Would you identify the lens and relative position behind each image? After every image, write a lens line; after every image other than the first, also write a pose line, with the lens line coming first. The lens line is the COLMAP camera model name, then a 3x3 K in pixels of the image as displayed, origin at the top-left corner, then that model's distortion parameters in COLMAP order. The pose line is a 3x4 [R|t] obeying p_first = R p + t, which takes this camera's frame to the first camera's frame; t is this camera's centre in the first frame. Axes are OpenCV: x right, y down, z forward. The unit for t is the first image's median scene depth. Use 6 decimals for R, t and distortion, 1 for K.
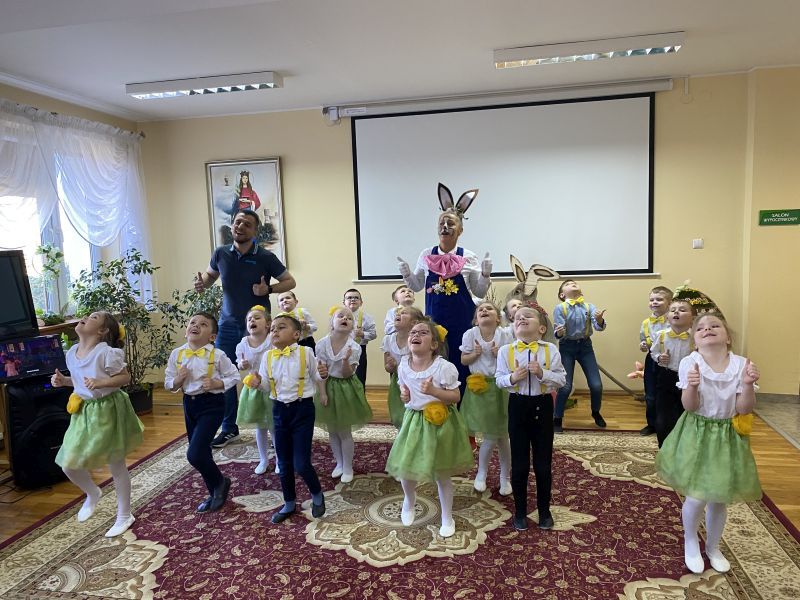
lens RADIAL K [[613.9, 0, 396.2], [0, 613.9, 298.2], [0, 0, 1]] dist [0.060208, -0.059567]
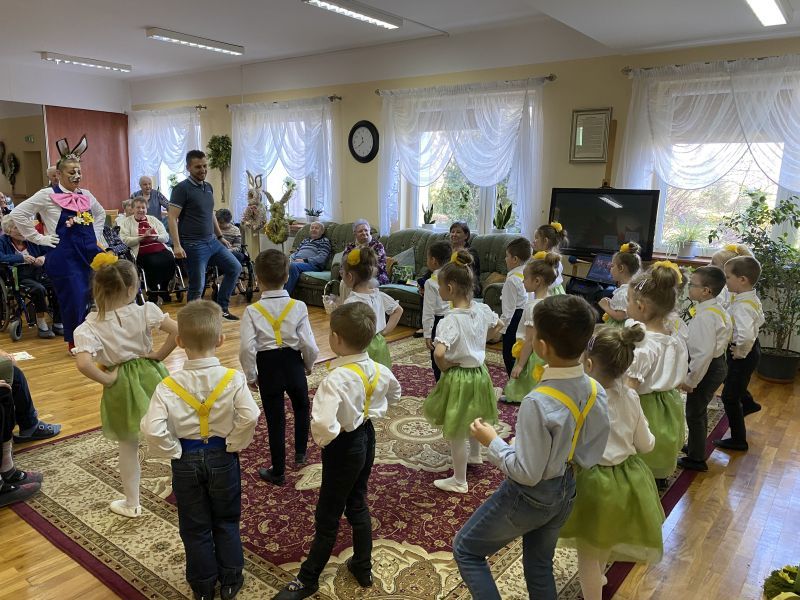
lens RADIAL K [[613.9, 0, 399.1], [0, 613.9, 297.6], [0, 0, 1]] dist [0.060208, -0.059567]
pose [[-0.456901, 0.185060, -0.870054, 0.641219], [-0.103433, 0.960431, 0.258601, -0.115622], [0.883483, 0.208148, -0.419681, 0.927919]]
